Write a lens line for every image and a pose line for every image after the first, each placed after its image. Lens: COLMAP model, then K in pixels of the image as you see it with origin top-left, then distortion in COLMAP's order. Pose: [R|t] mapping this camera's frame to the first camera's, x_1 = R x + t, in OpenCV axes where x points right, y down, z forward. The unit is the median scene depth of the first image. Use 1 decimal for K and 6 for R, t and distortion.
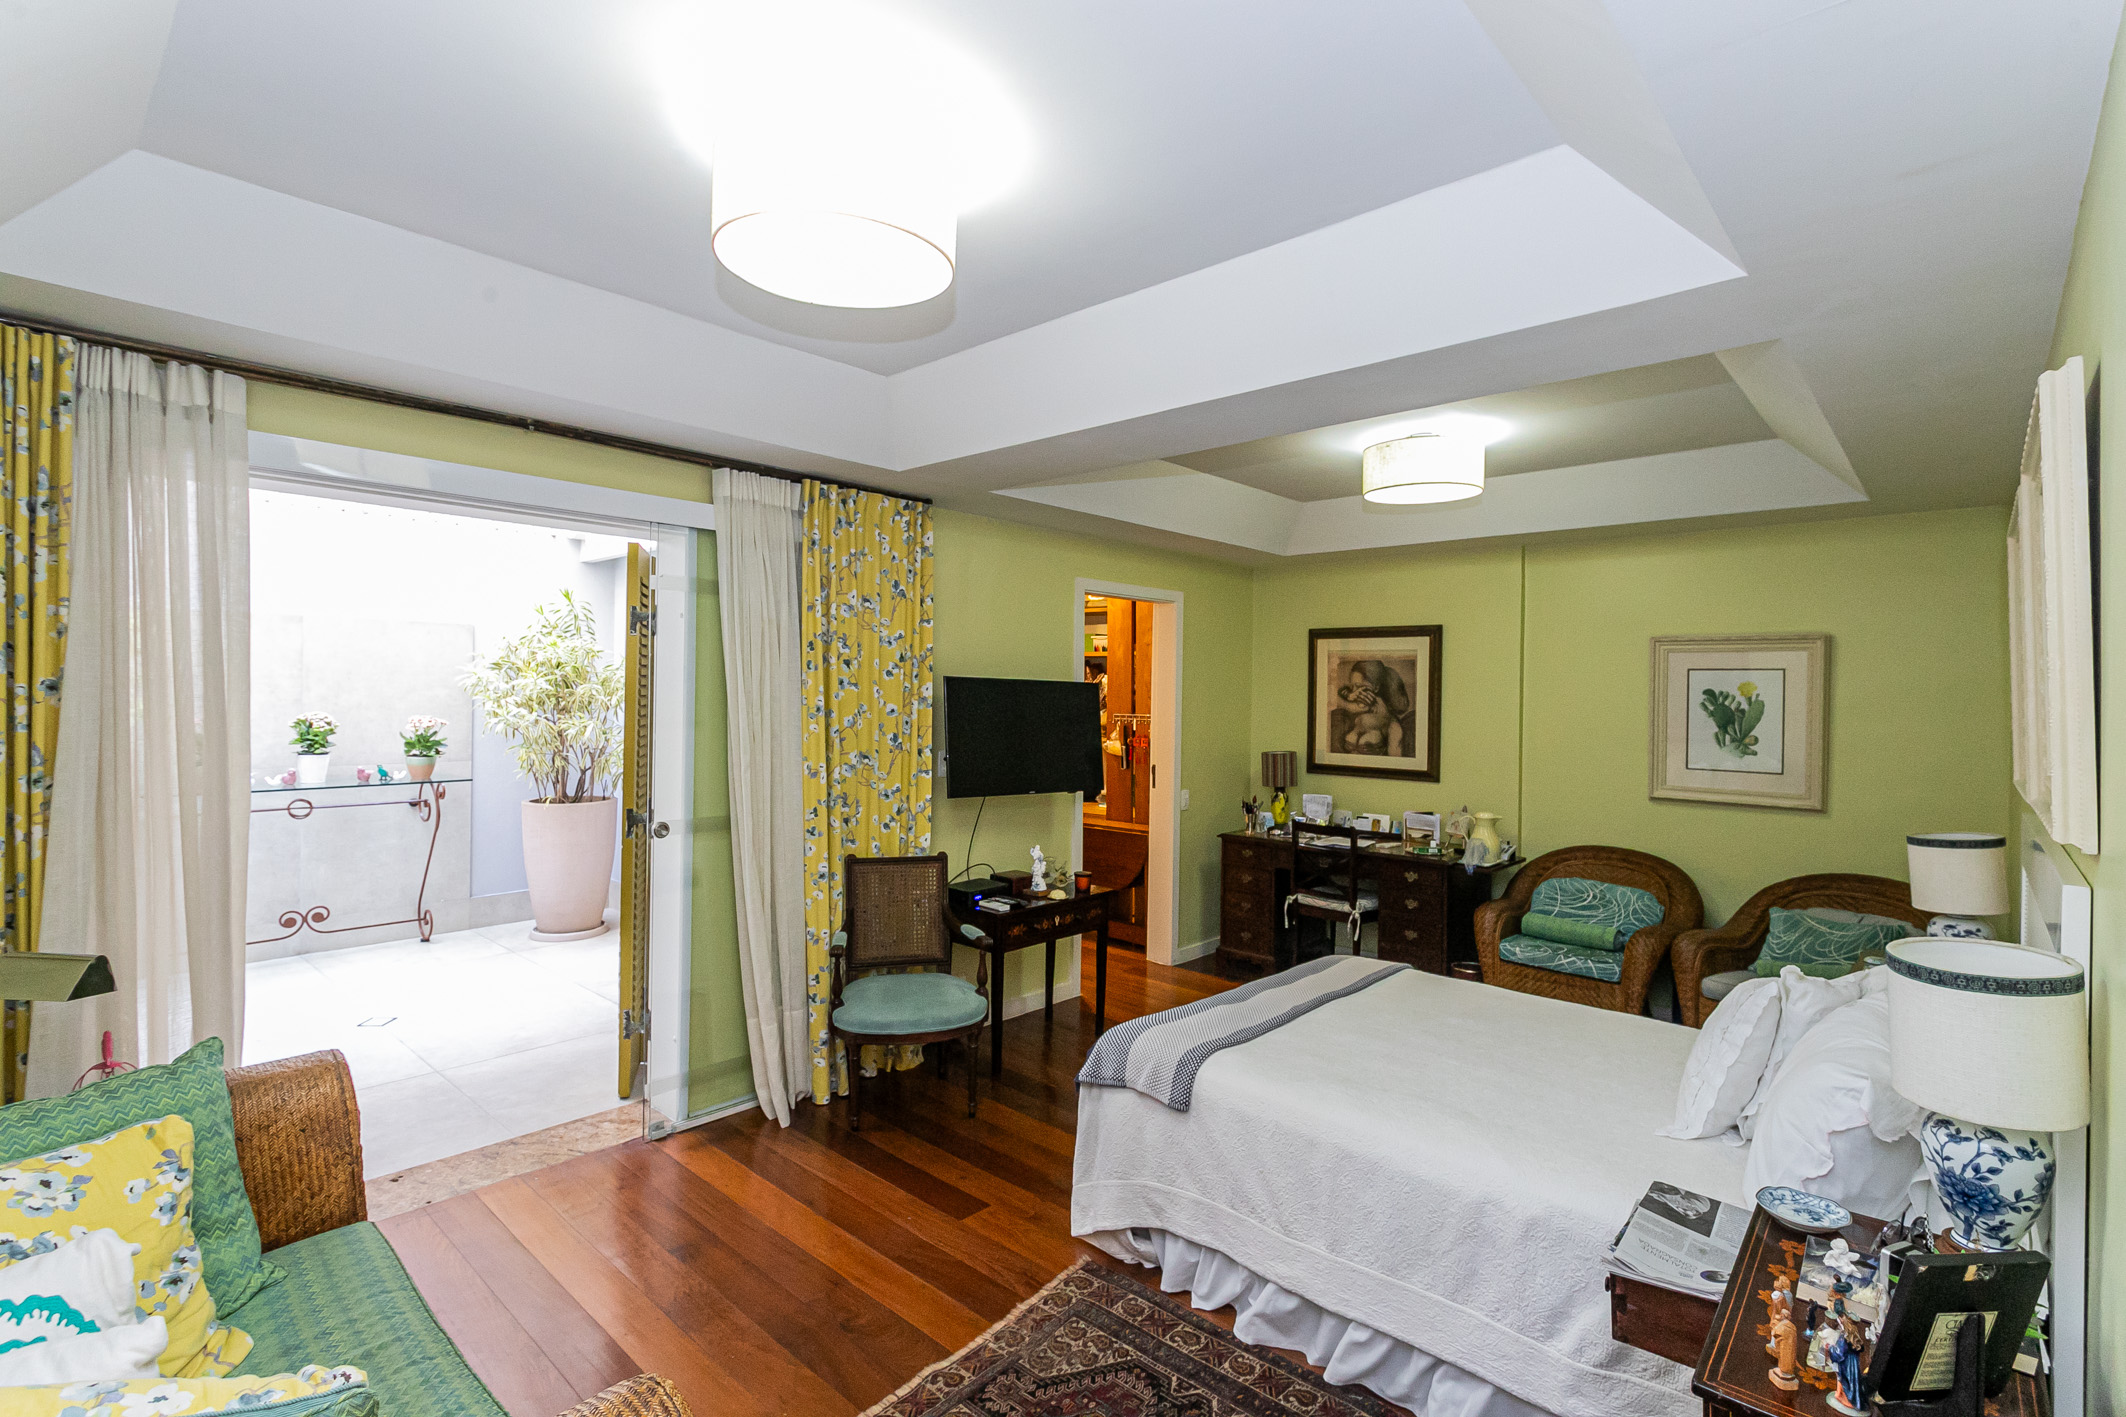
lens RADIAL K [[1004.9, 0, 1063.7], [0, 1004.9, 702.8], [0, 0, 1]] dist [0.000931, 0.001101]
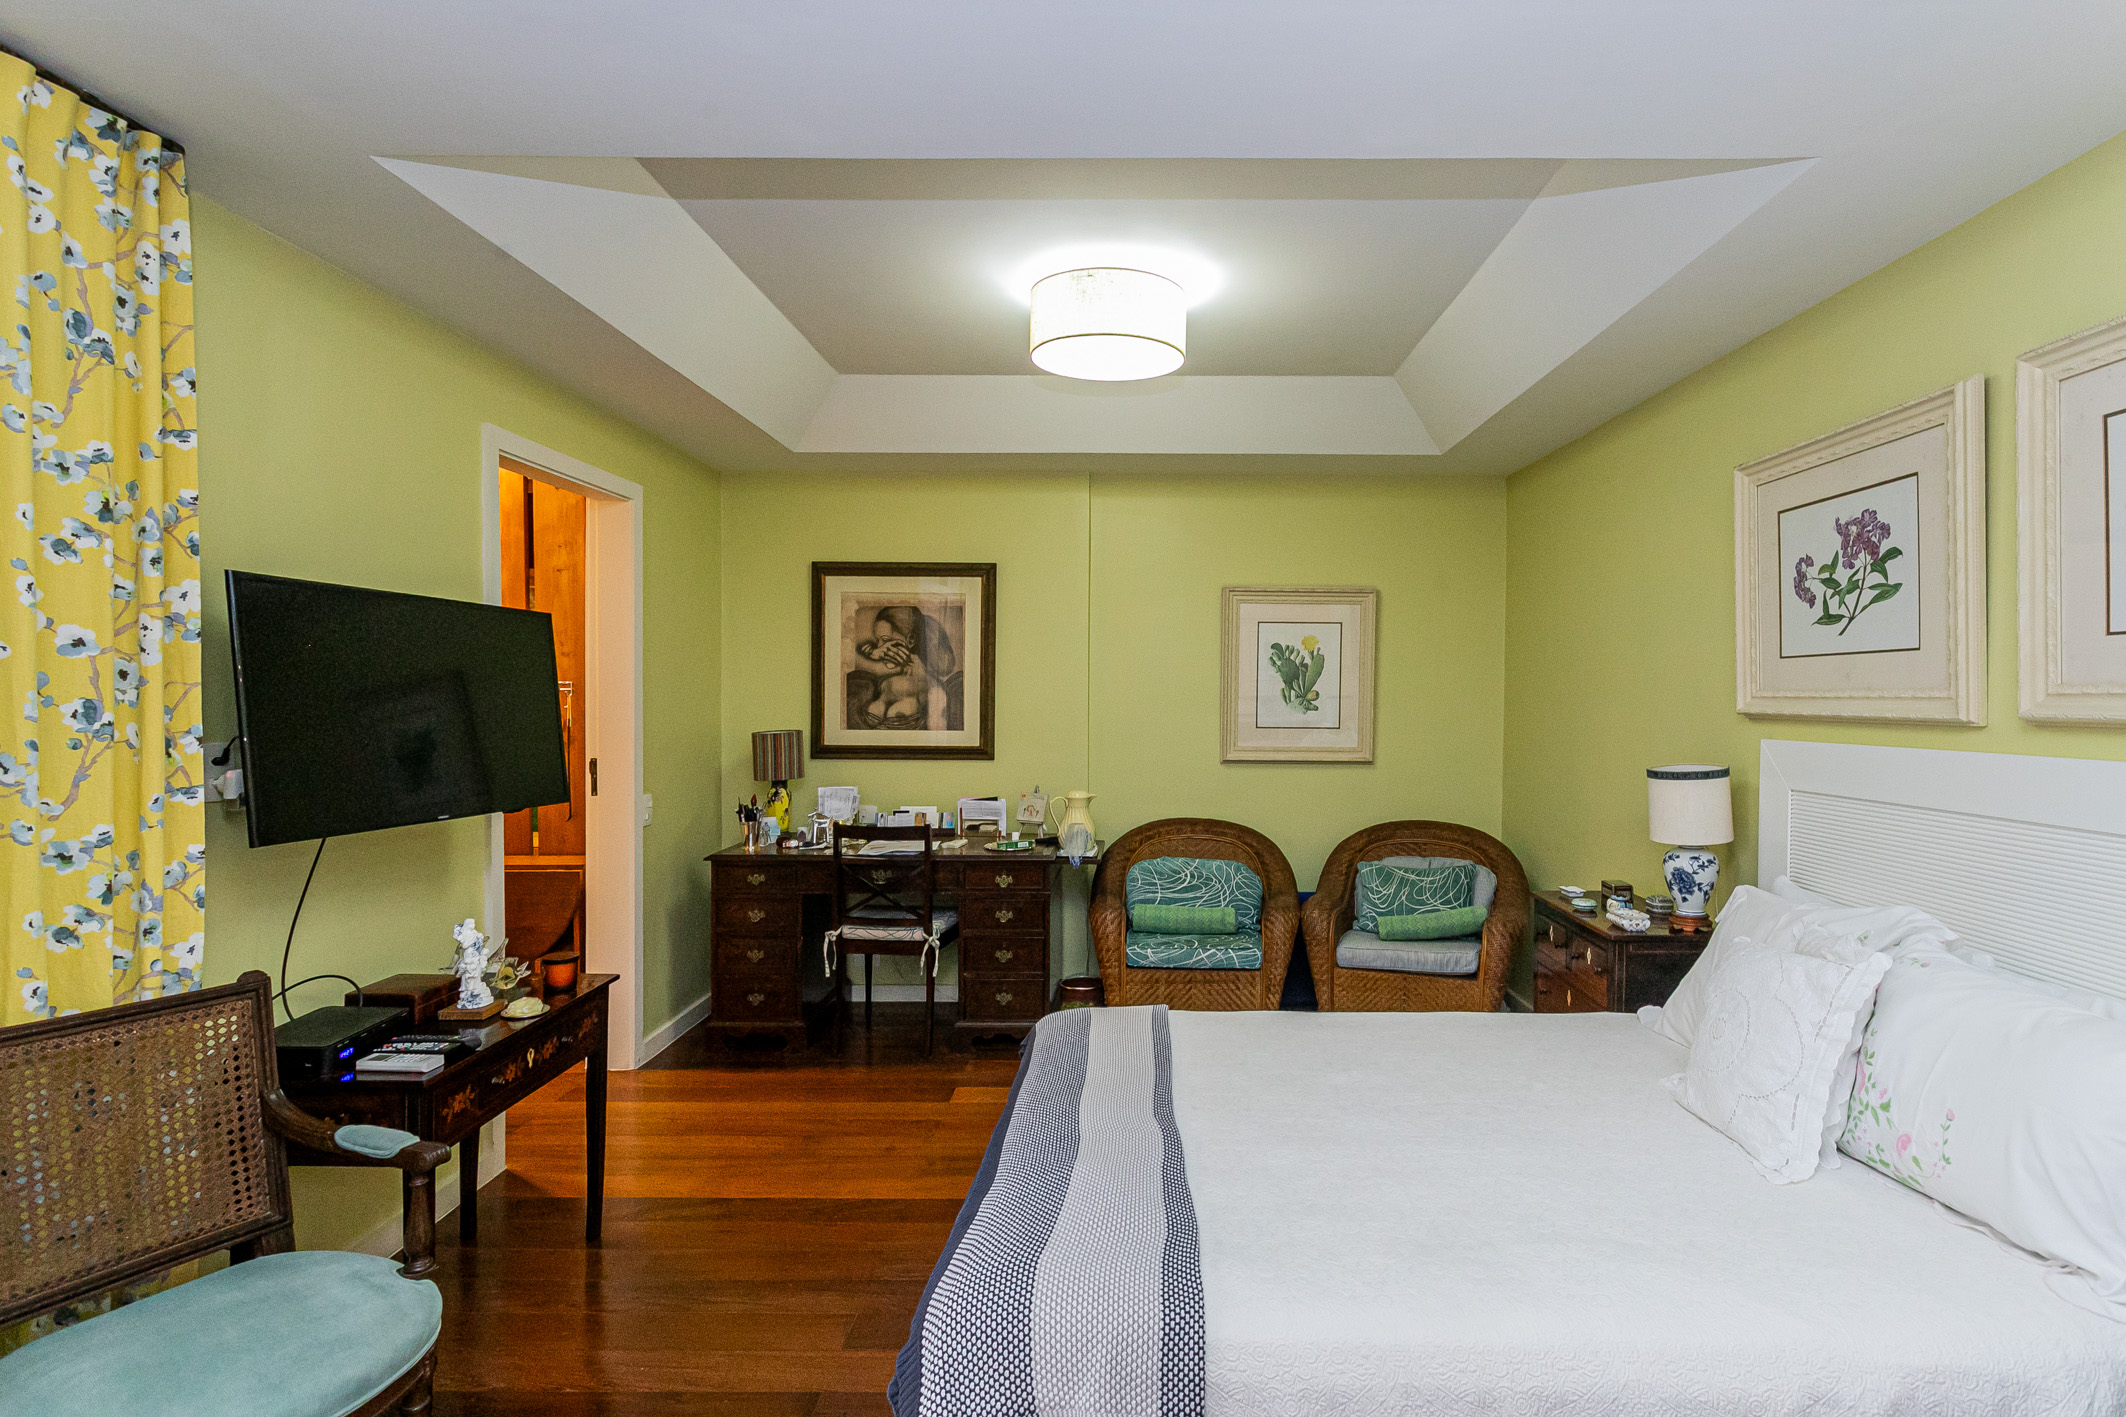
lens RADIAL K [[1047.2, 0, 1154.9], [0, 1047.2, 713.1], [0, 0, 1]] dist [-0.000517, 0.000991]
pose [[0.727681, -0.026153, 0.685417, -0.124114], [0.012429, 0.999612, 0.024946, 0.026218], [-0.685803, -0.009633, 0.727723, 0.348637]]
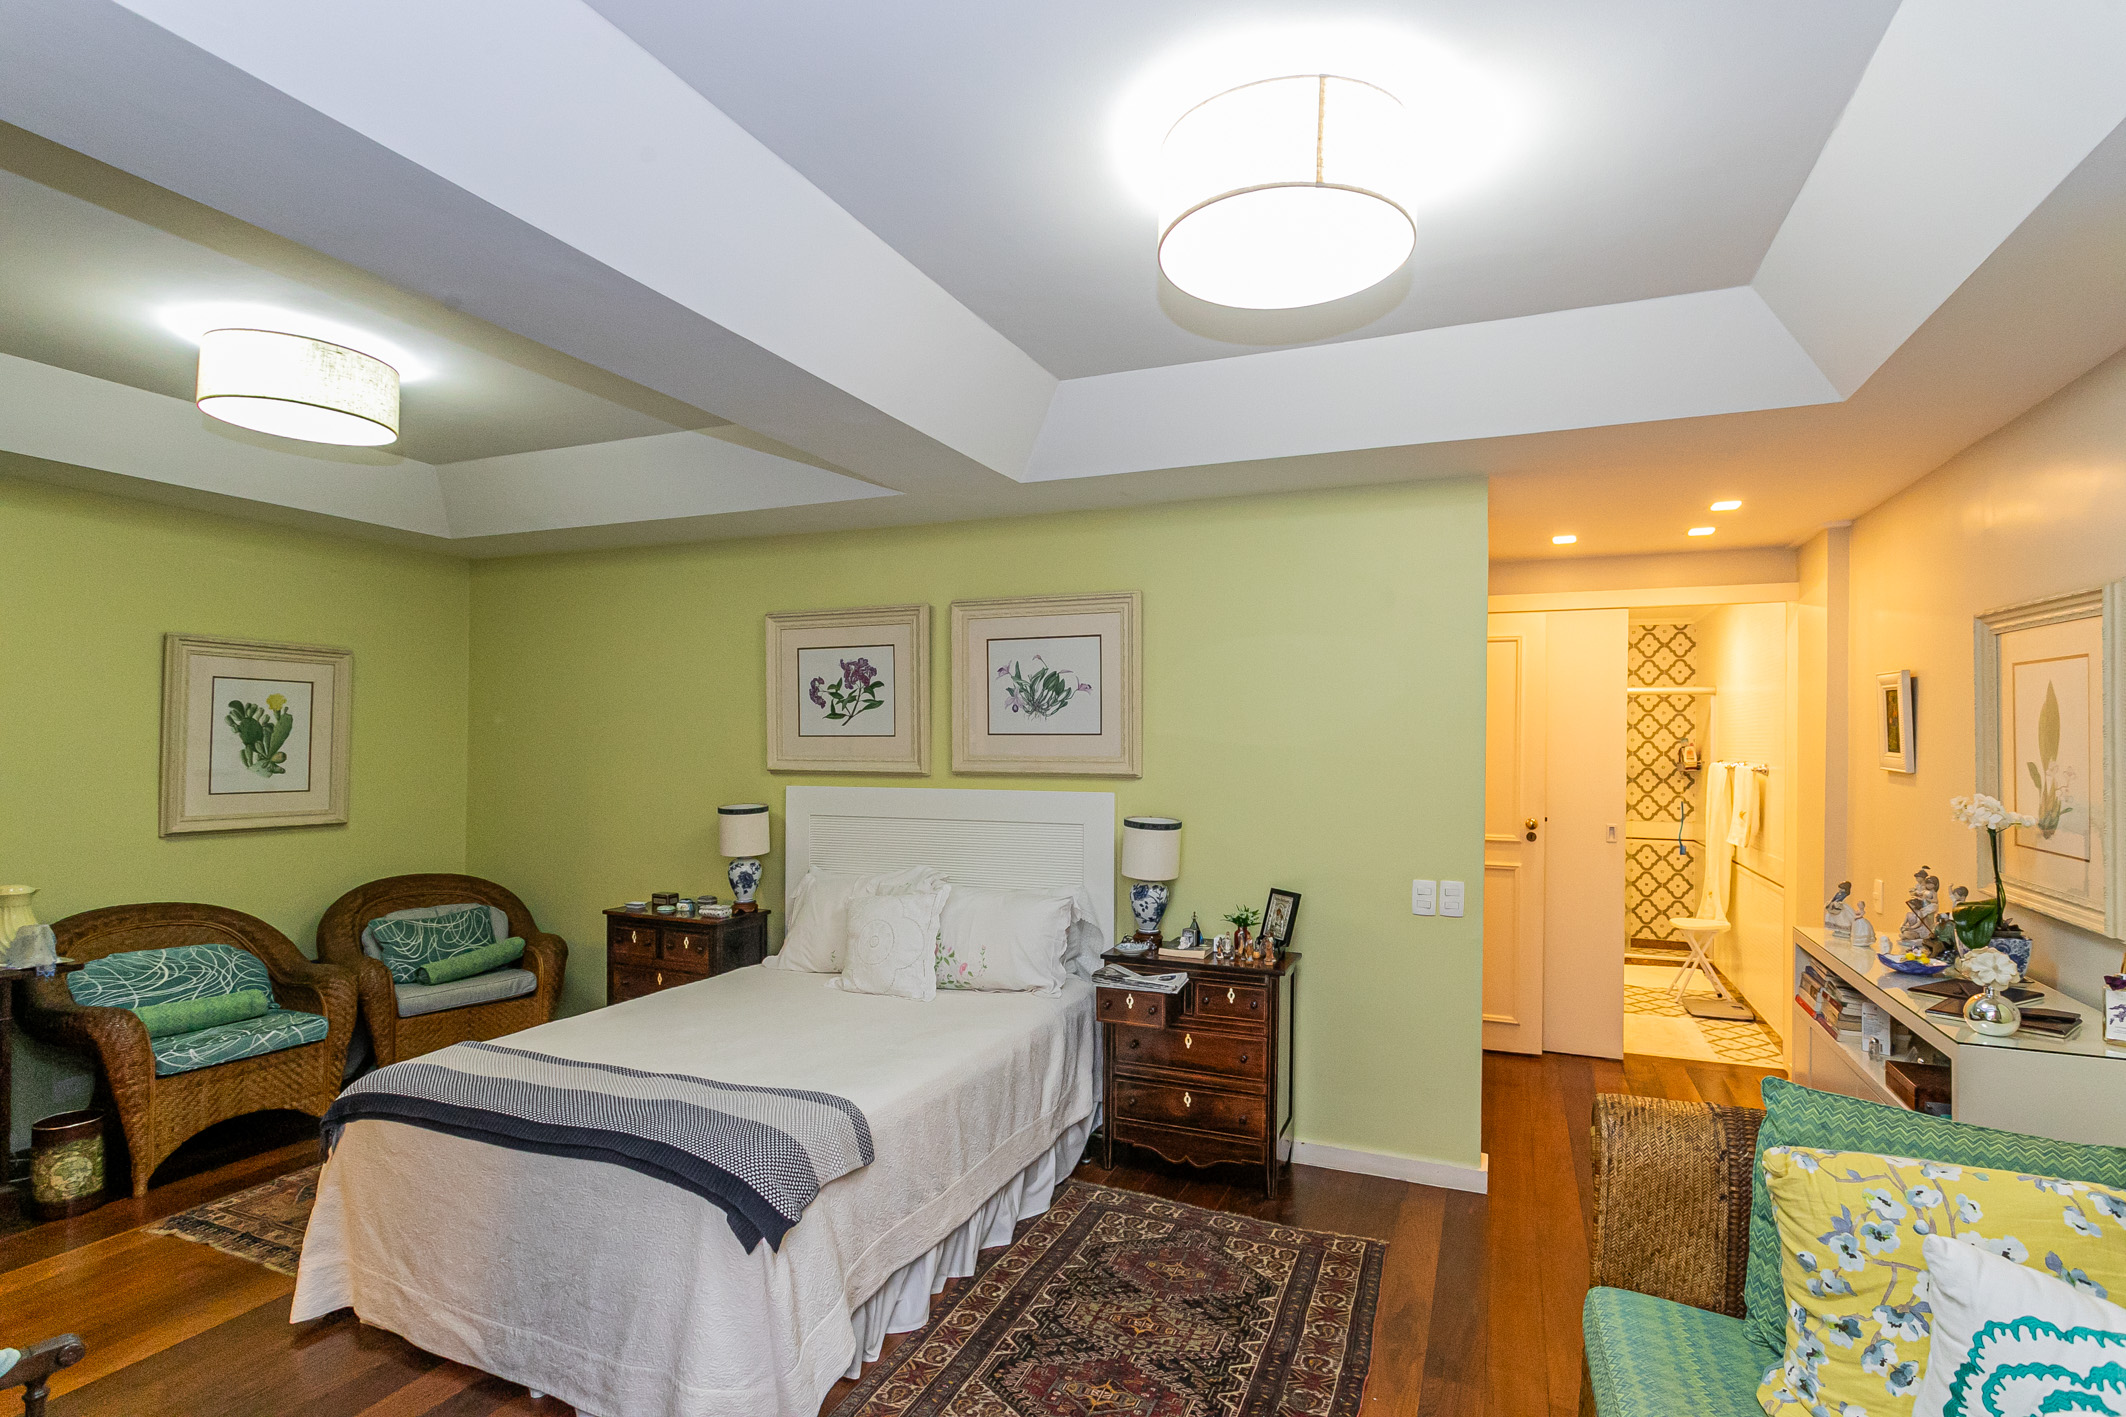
lens RADIAL K [[1037.1, 0, 1067.1], [0, 1037.1, 734.1], [0, 0, 1]] dist [-0.000810, 0.000189]
pose [[-0.337700, -0.009345, 0.941207, -0.442963], [-0.005425, 0.999953, 0.007982, 0.004235], [-0.941238, -0.002411, -0.337735, 0.614259]]
